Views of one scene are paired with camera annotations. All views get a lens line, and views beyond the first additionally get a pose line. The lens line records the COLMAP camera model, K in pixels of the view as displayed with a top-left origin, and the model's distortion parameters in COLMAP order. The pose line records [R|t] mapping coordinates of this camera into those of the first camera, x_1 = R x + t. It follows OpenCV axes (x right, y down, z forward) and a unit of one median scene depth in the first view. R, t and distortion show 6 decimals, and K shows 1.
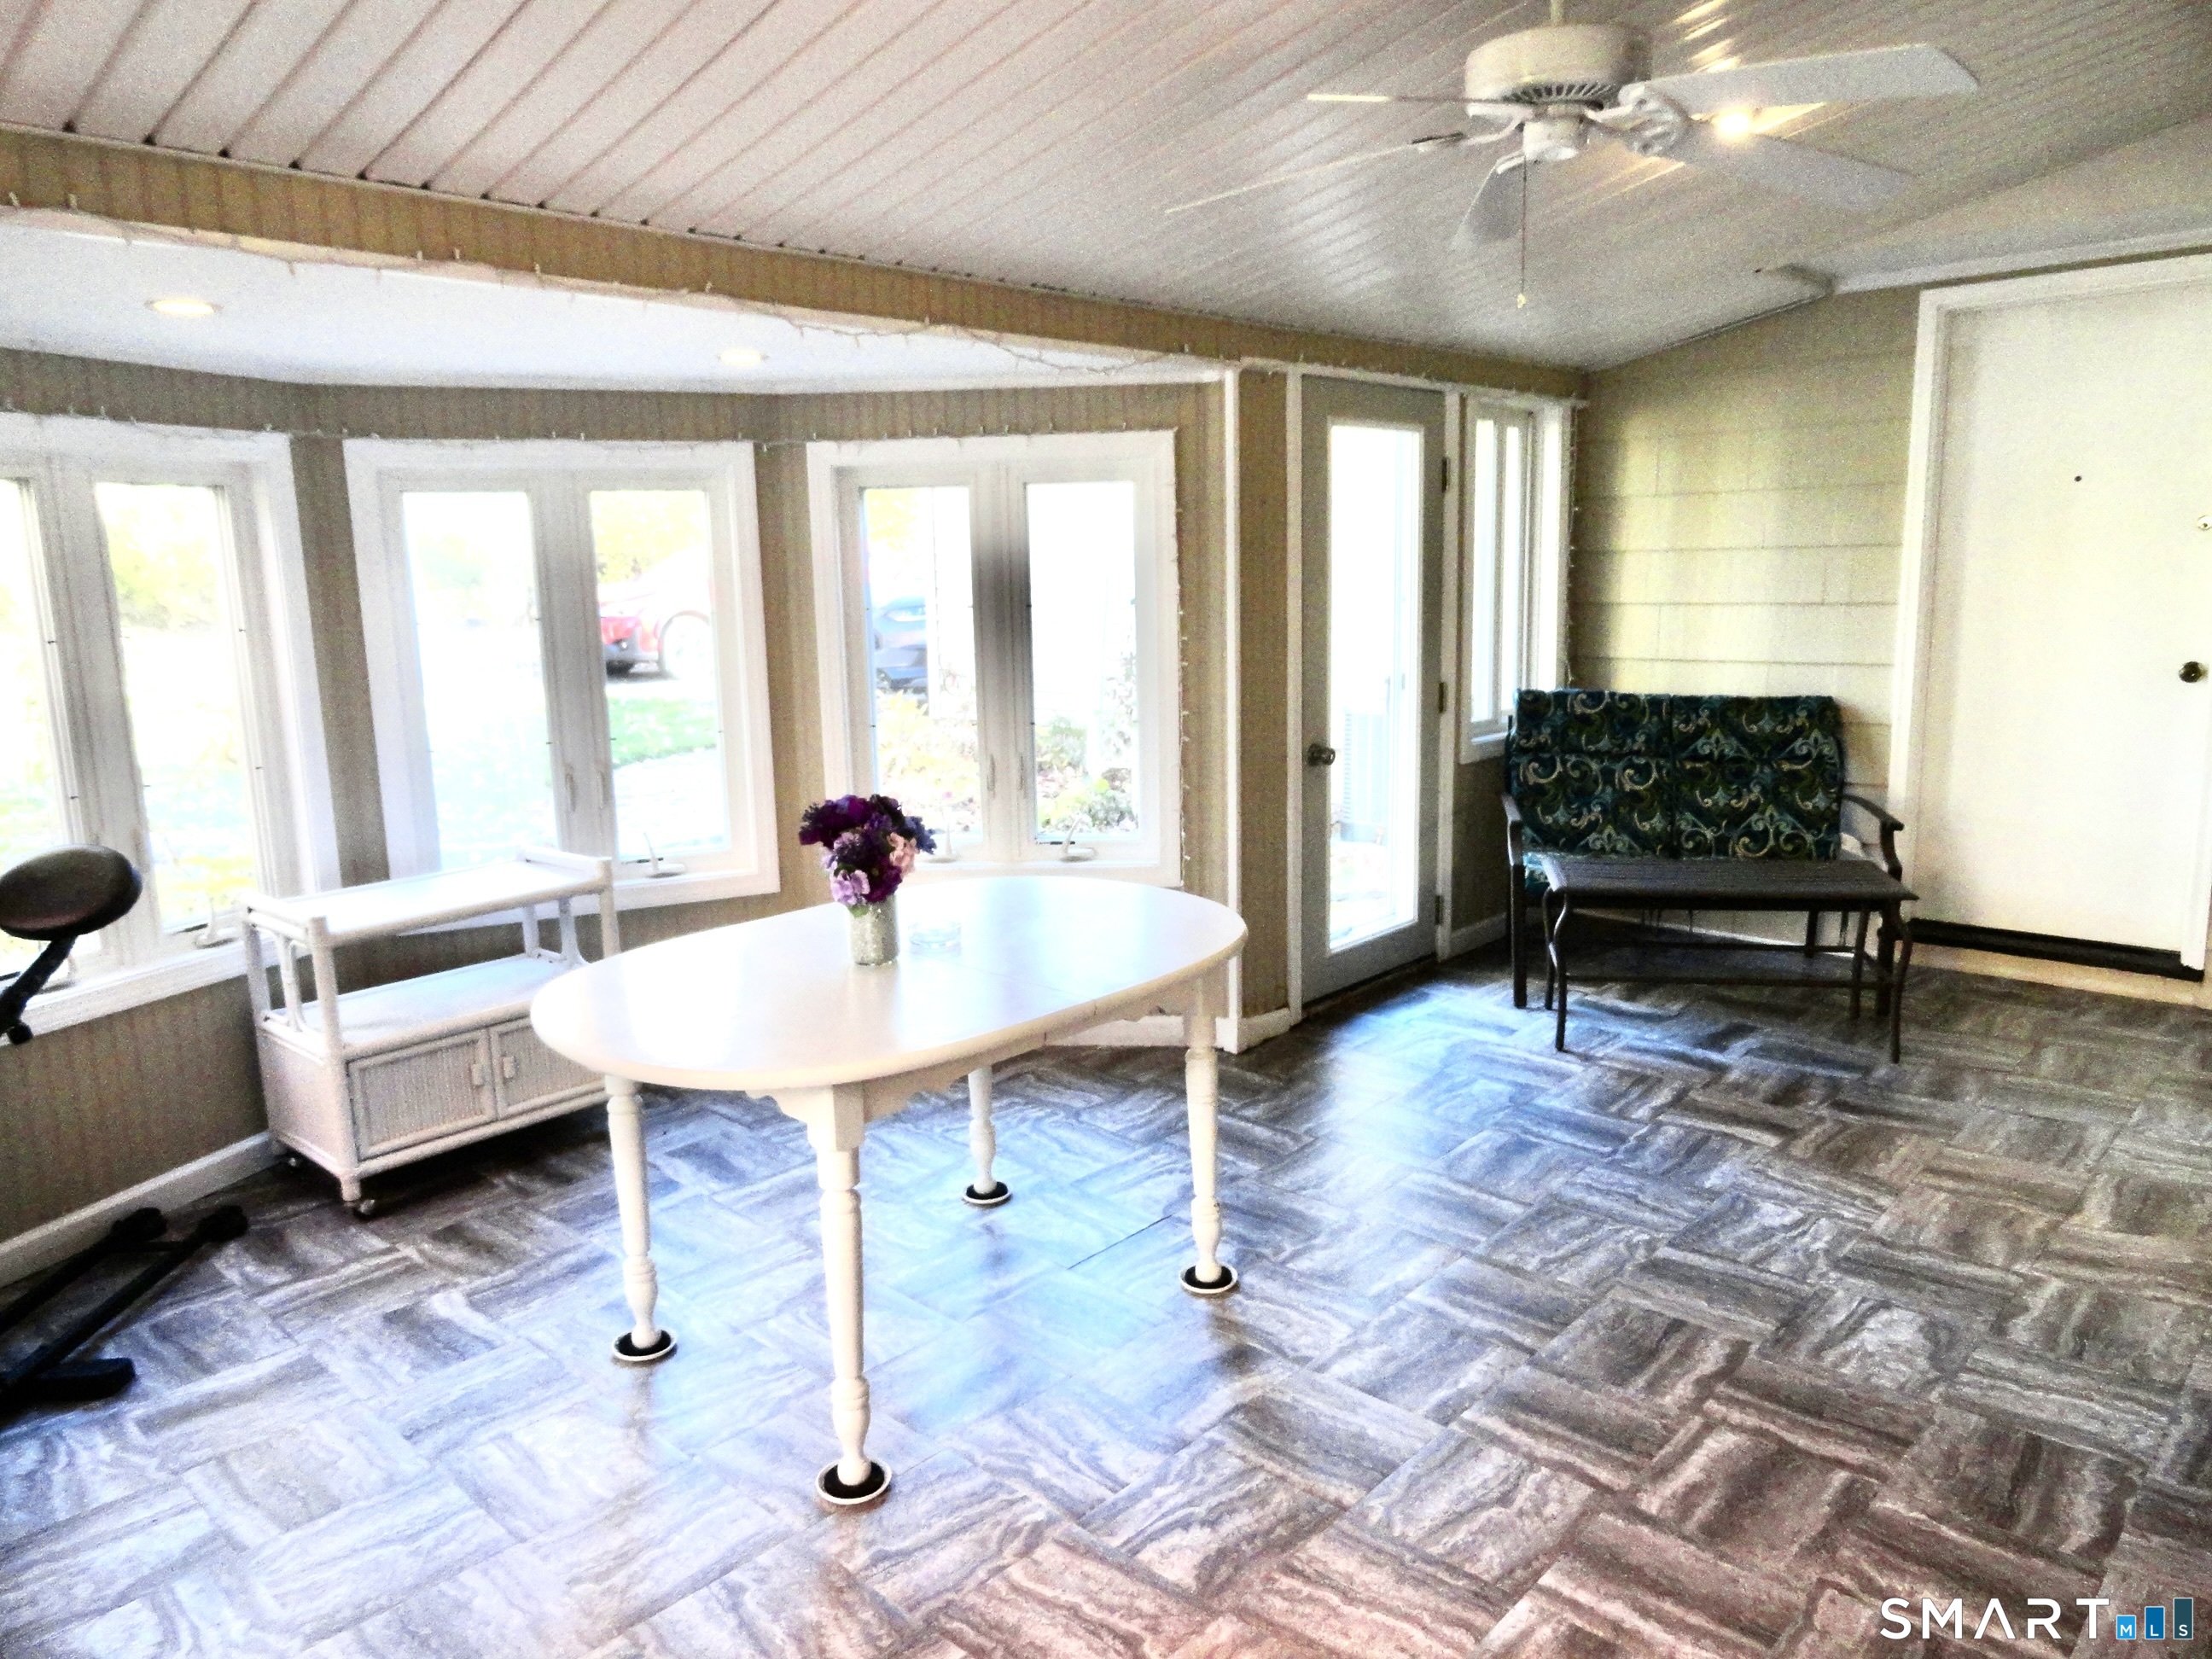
lens RADIAL K [[1523.3, 0, 1106.0], [0, 1523.3, 829.5], [0, 0, 1]] dist [-0.002241, 0.005729]
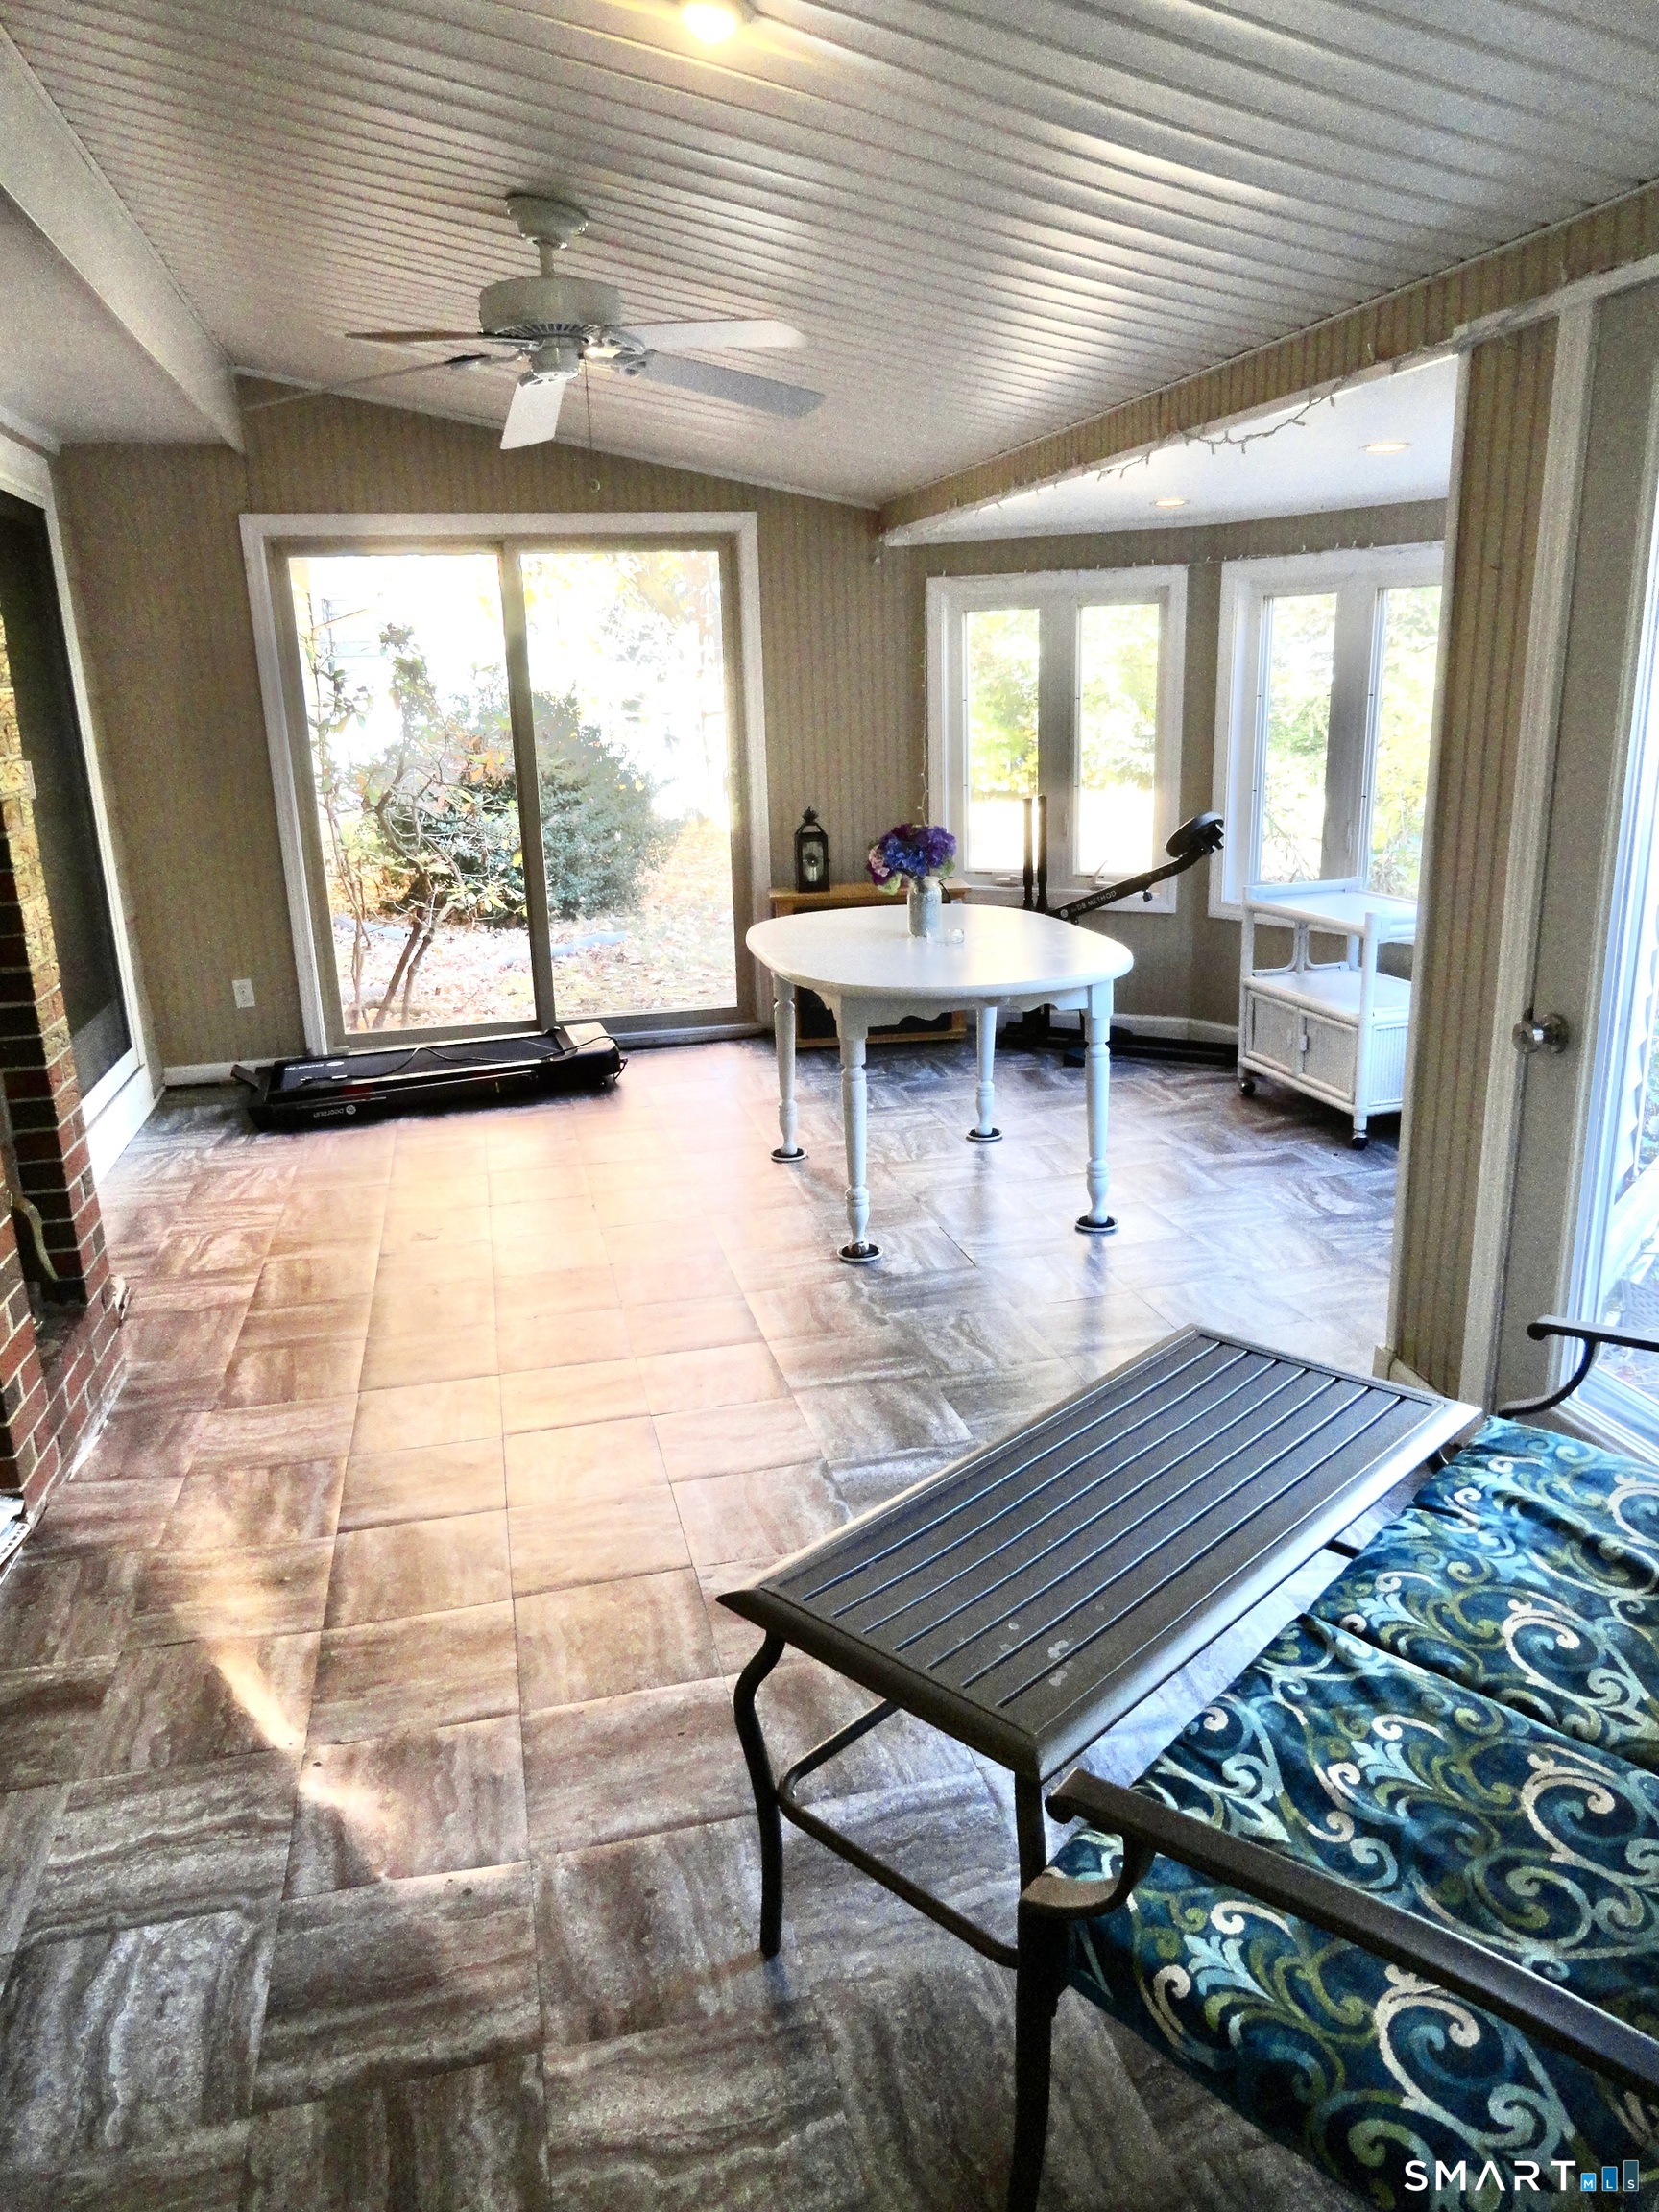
lens RADIAL K [[1525.1, 0, 829.5], [0, 1525.1, 1106.0], [0, 0, 1]] dist [-0.003578, -0.002418]
pose [[-0.553066, 0.267339, -0.789081, 0.961339], [-0.102267, 0.918173, 0.382754, -0.277714], [0.826837, 0.292385, -0.480470, 1.415356]]
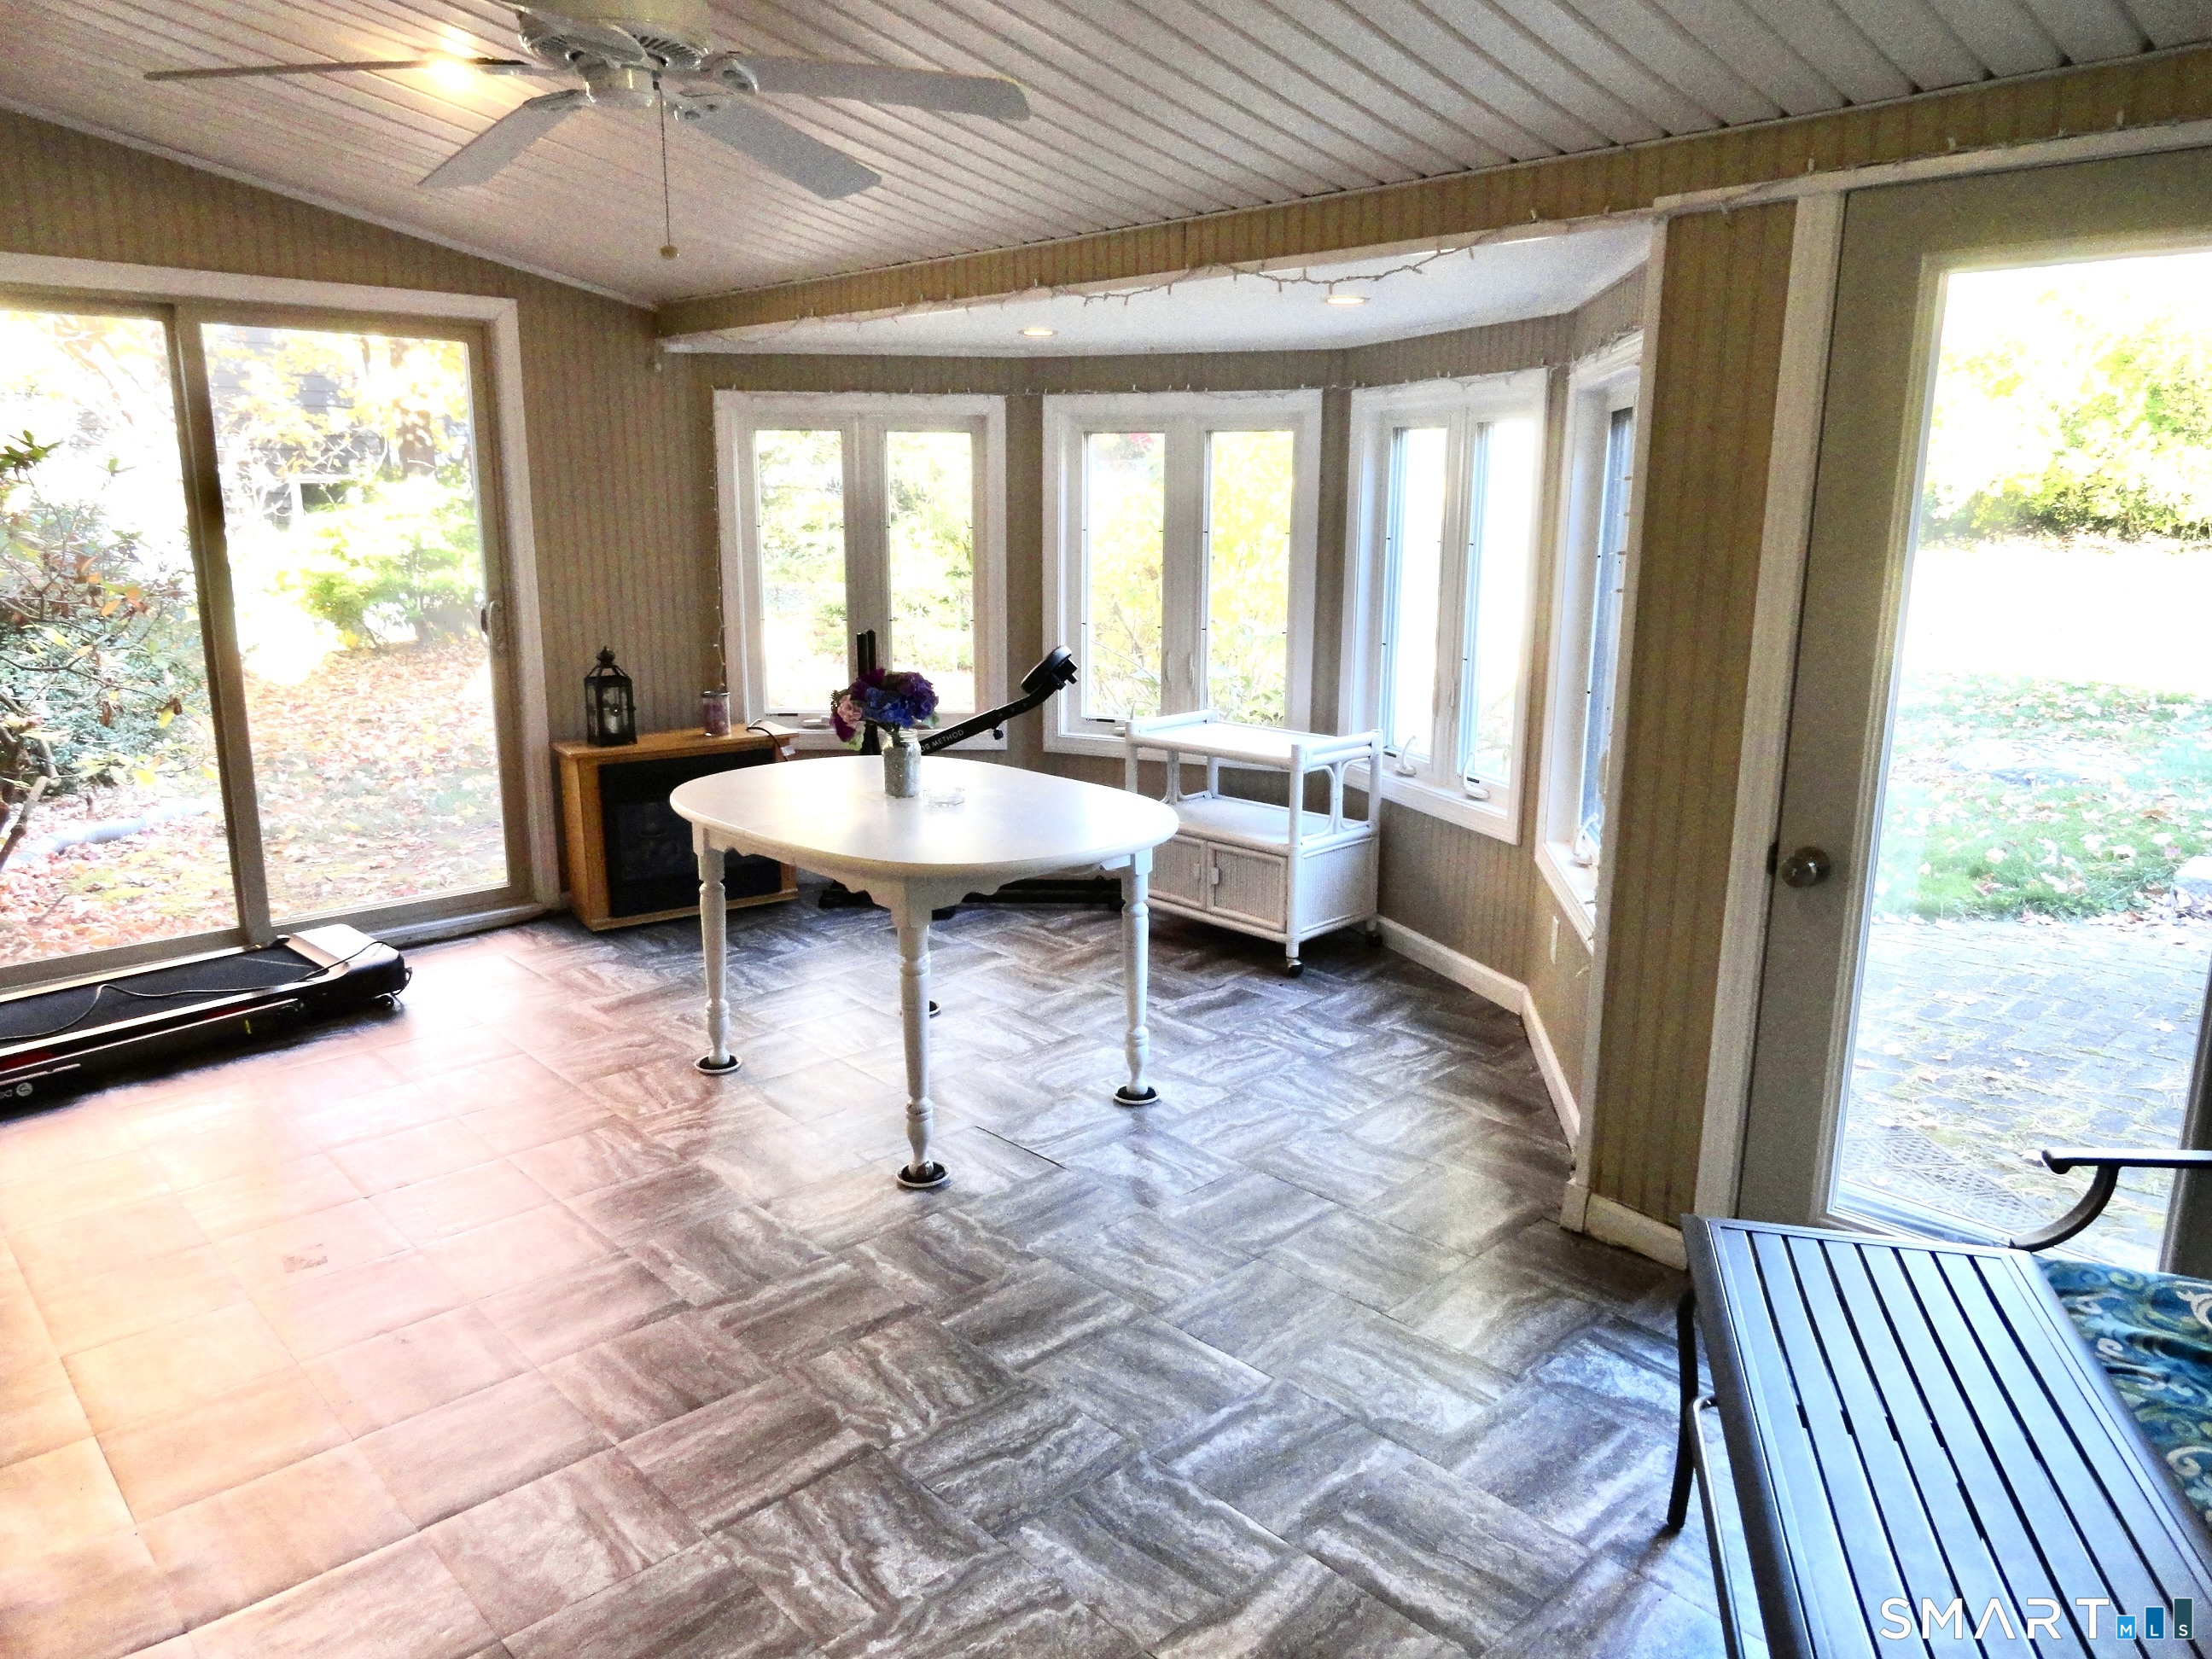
lens RADIAL K [[1526.5, 0, 1106.0], [0, 1526.5, 829.5], [0, 0, 1]] dist [-0.002783, -0.002358]
pose [[-0.071210, 0.243064, -0.967393, 0.950910], [-0.179053, 0.950986, 0.252122, -0.213935], [0.981259, 0.191168, -0.024199, 1.006327]]
